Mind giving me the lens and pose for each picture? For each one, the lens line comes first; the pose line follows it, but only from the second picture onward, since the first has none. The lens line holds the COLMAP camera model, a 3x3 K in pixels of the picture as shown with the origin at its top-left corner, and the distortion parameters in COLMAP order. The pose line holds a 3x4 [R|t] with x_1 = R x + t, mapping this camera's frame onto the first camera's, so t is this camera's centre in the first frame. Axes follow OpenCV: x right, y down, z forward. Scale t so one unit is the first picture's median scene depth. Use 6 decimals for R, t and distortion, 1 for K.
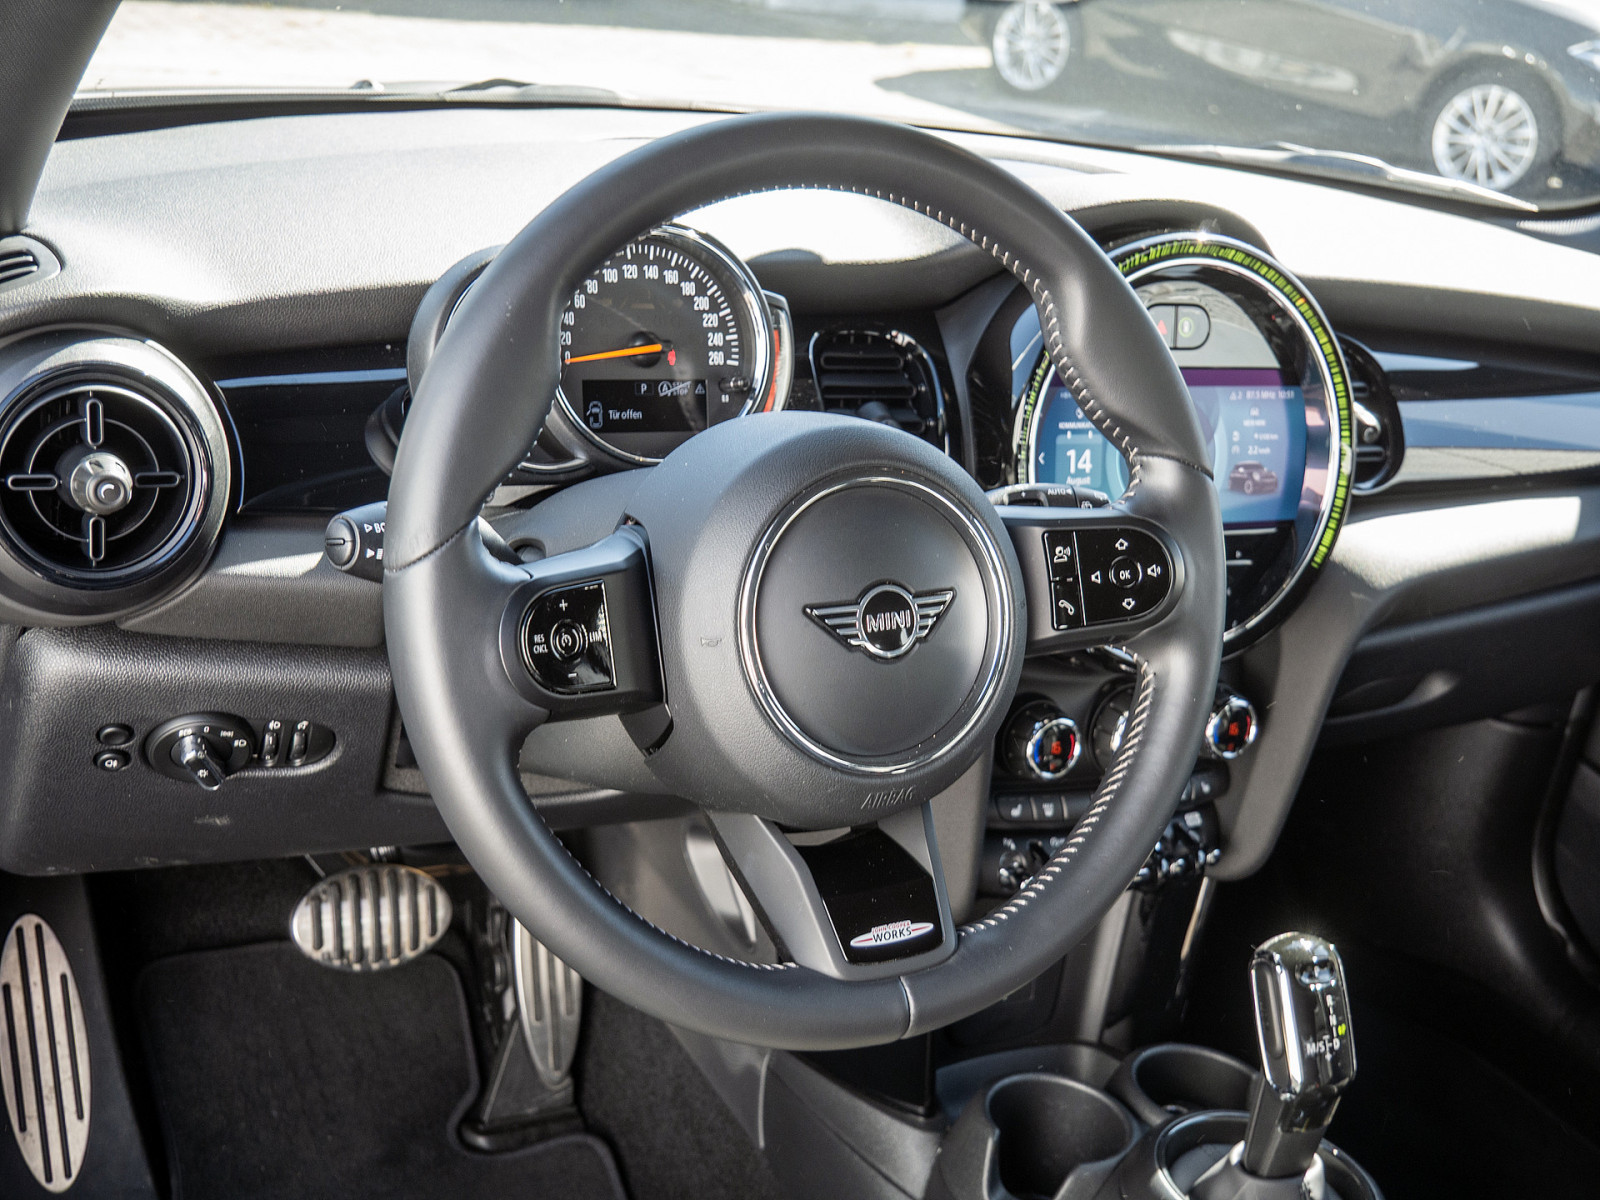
lens RADIAL K [[1974.9, 0, 797.2], [0, 1974.9, 600.0], [0, 0, 1]] dist [0.000821, 0.000000]
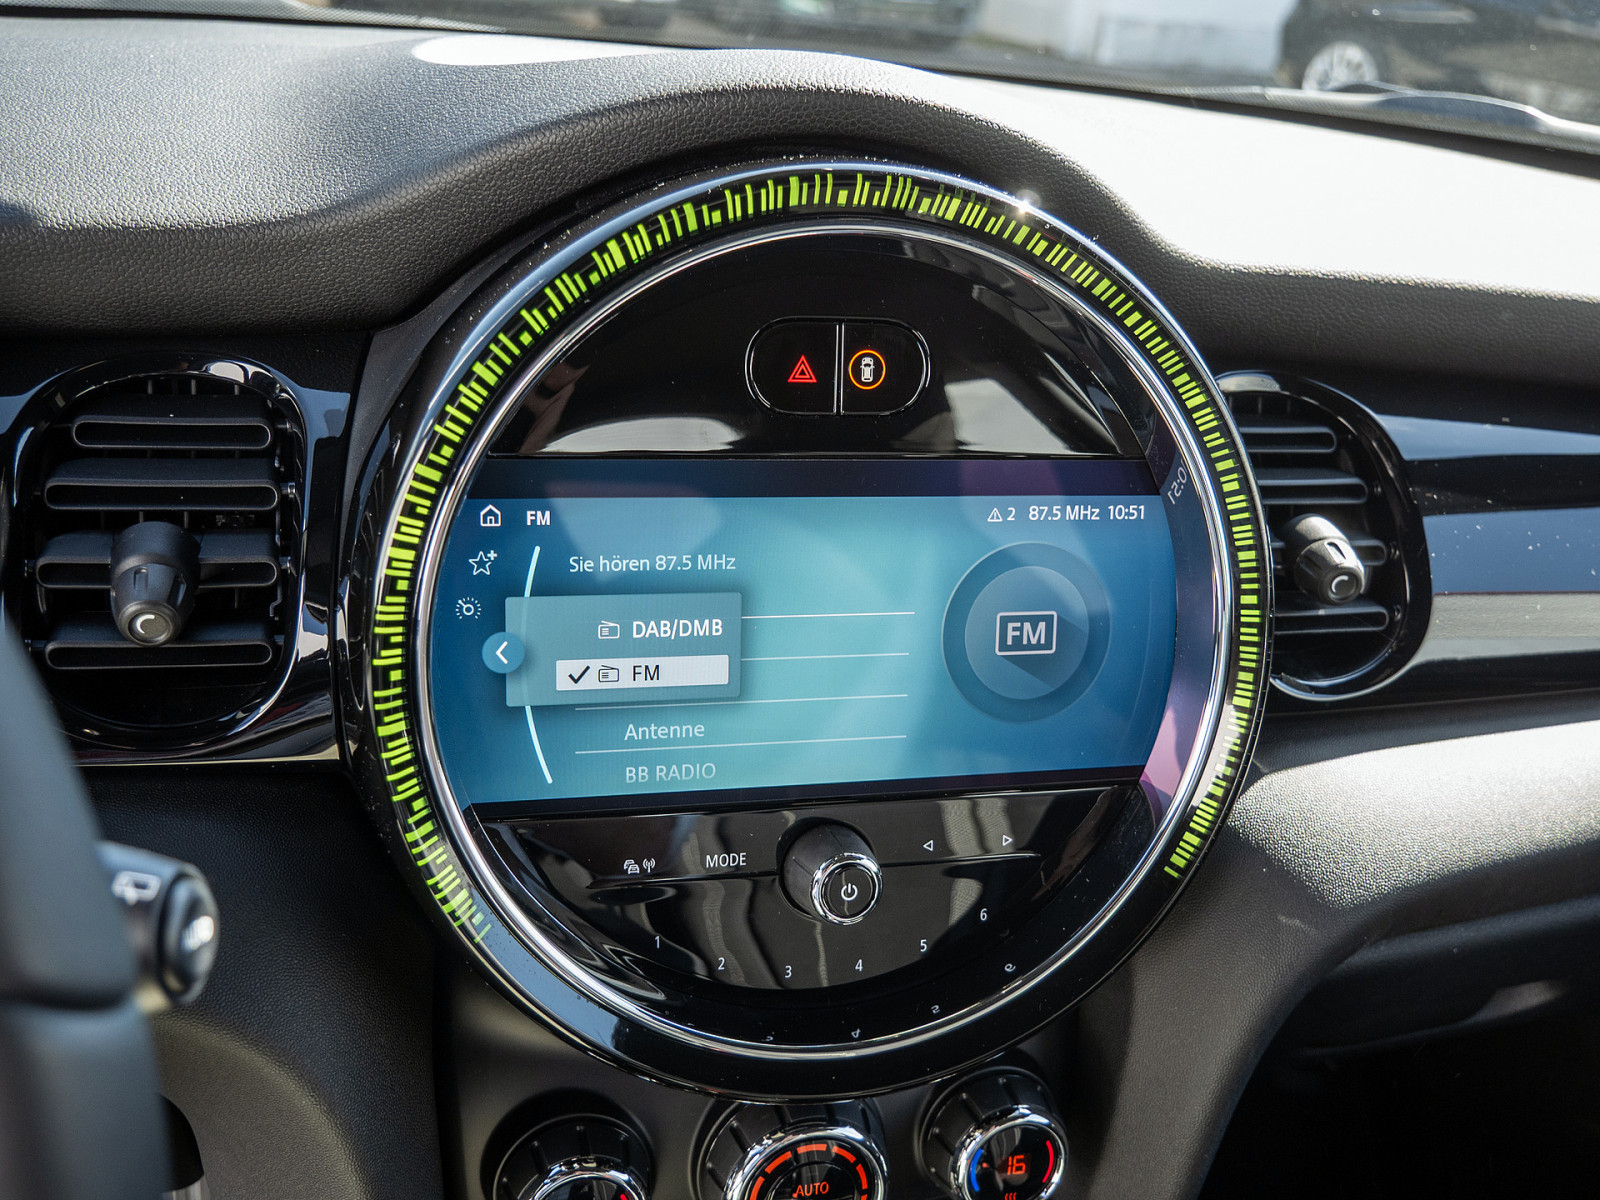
lens RADIAL K [[1630.7, 0, 801.6], [0, 1630.7, 603.1], [0, 0, 1]] dist [0.061265, 0.000000]
pose [[0.981241, 0.039022, -0.188795, 0.279935], [-0.034965, 0.999082, 0.024771, -0.101250], [0.189588, -0.017705, 0.981704, 0.675166]]
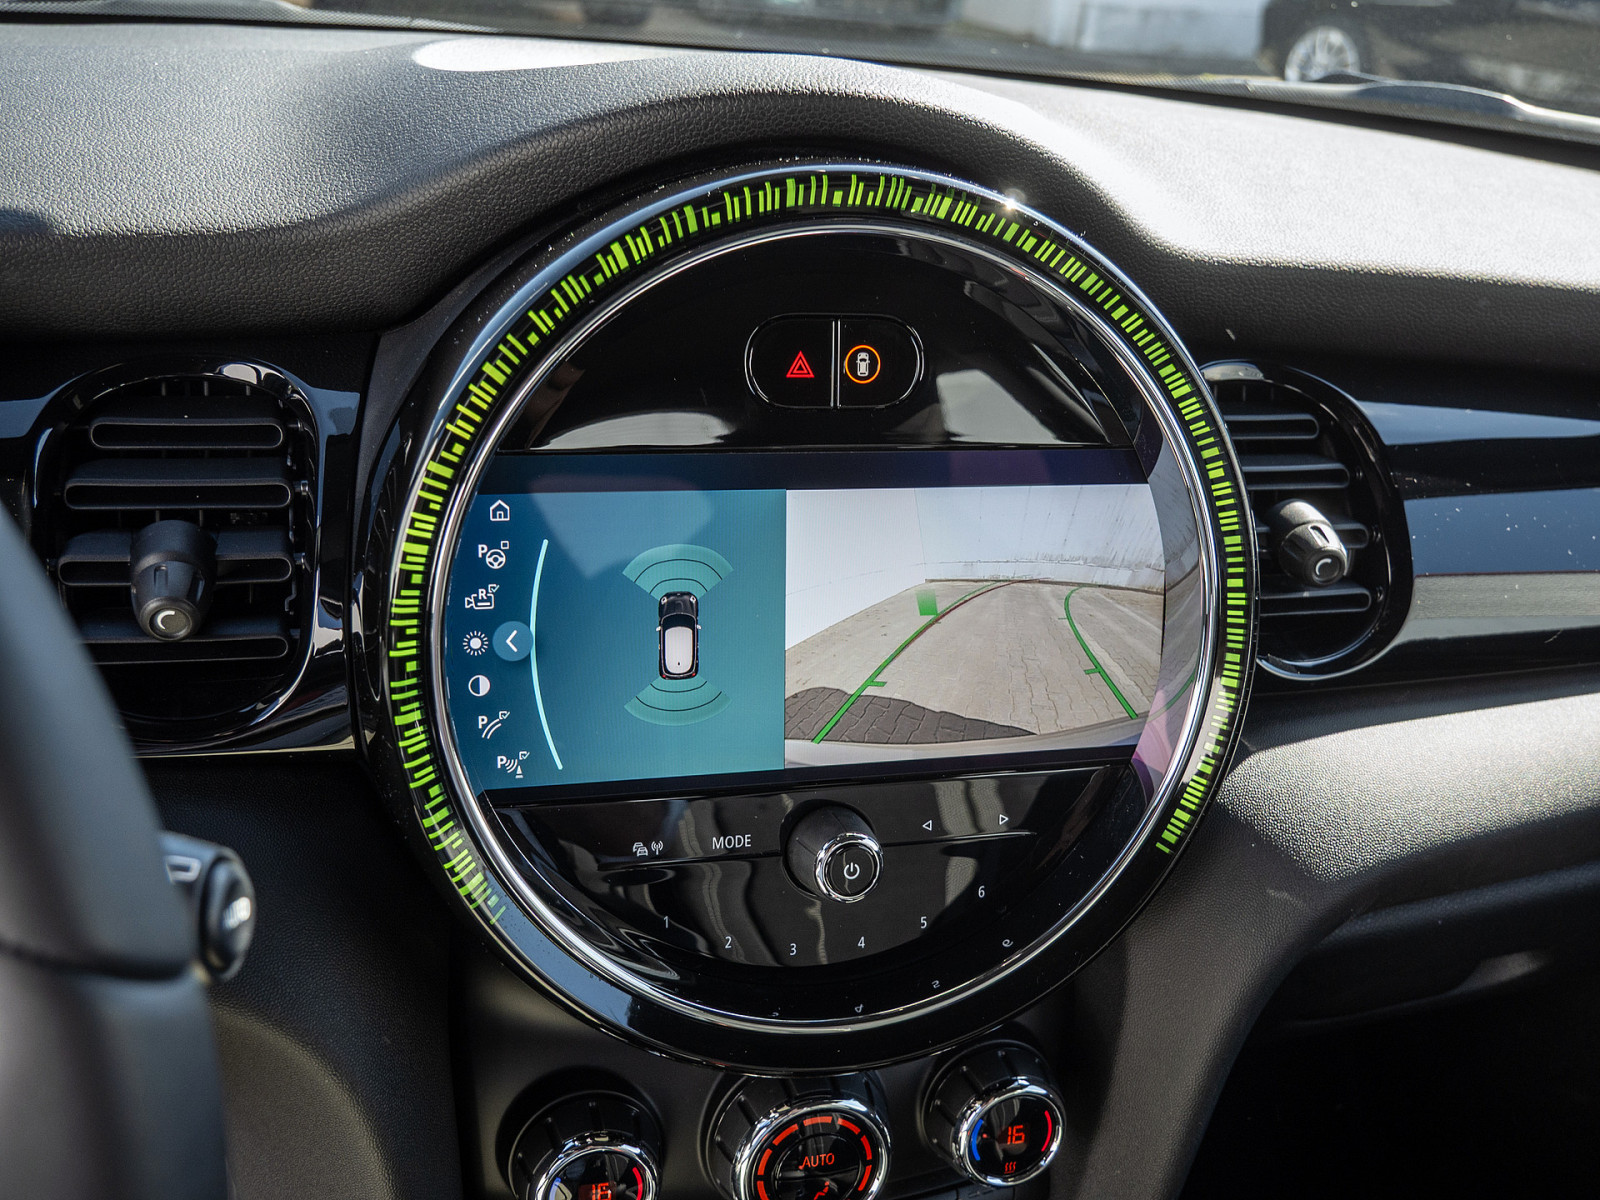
lens RADIAL K [[1630.7, 0, 801.6], [0, 1630.7, 600.6], [0, 0, 1]] dist [0.061265, 0.000000]
pose [[0.982900, 0.027882, -0.182019, 0.279415], [-0.022881, 0.999302, 0.029515, -0.101258], [0.182715, -0.024845, 0.982852, 0.661956]]
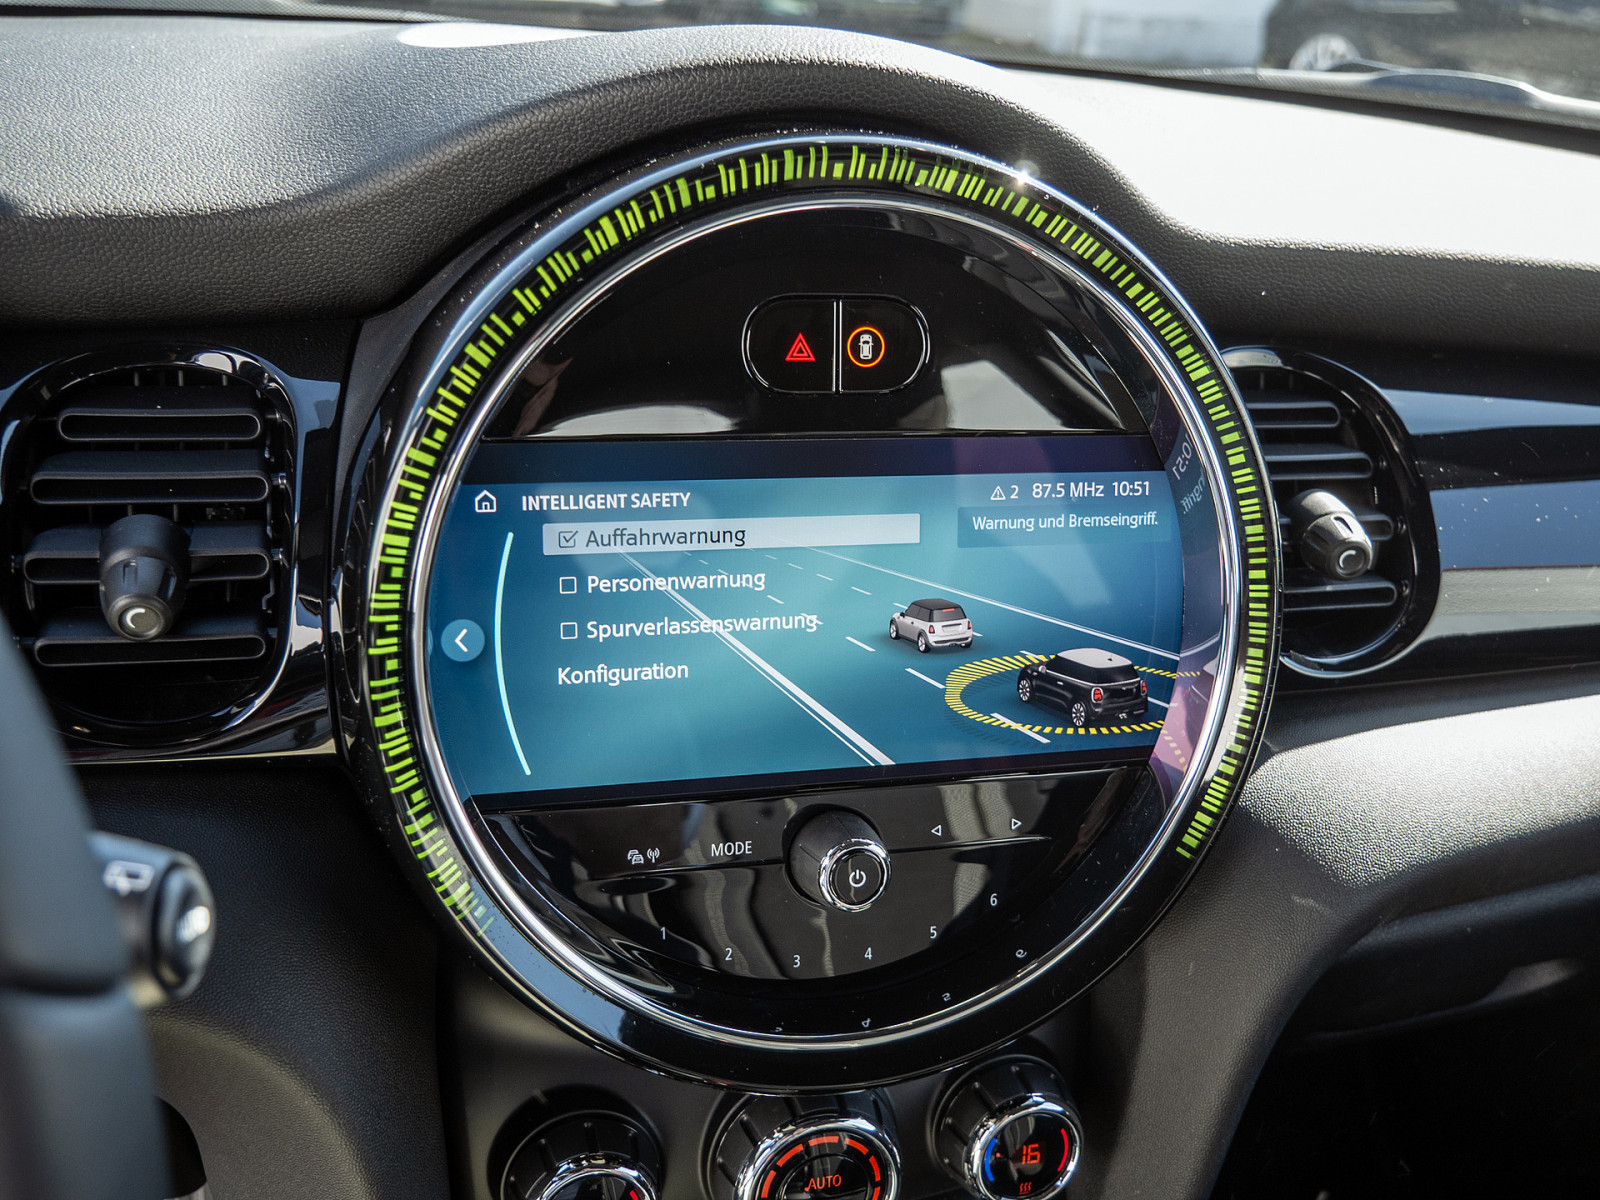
lens RADIAL K [[1630.7, 0, 800.2], [0, 1630.7, 601.0], [0, 0, 1]] dist [0.061265, 0.000000]
pose [[0.982241, 0.020577, -0.186490, 0.276943], [-0.016641, 0.999605, 0.022642, -0.096263], [0.186883, -0.019137, 0.982196, 0.681551]]
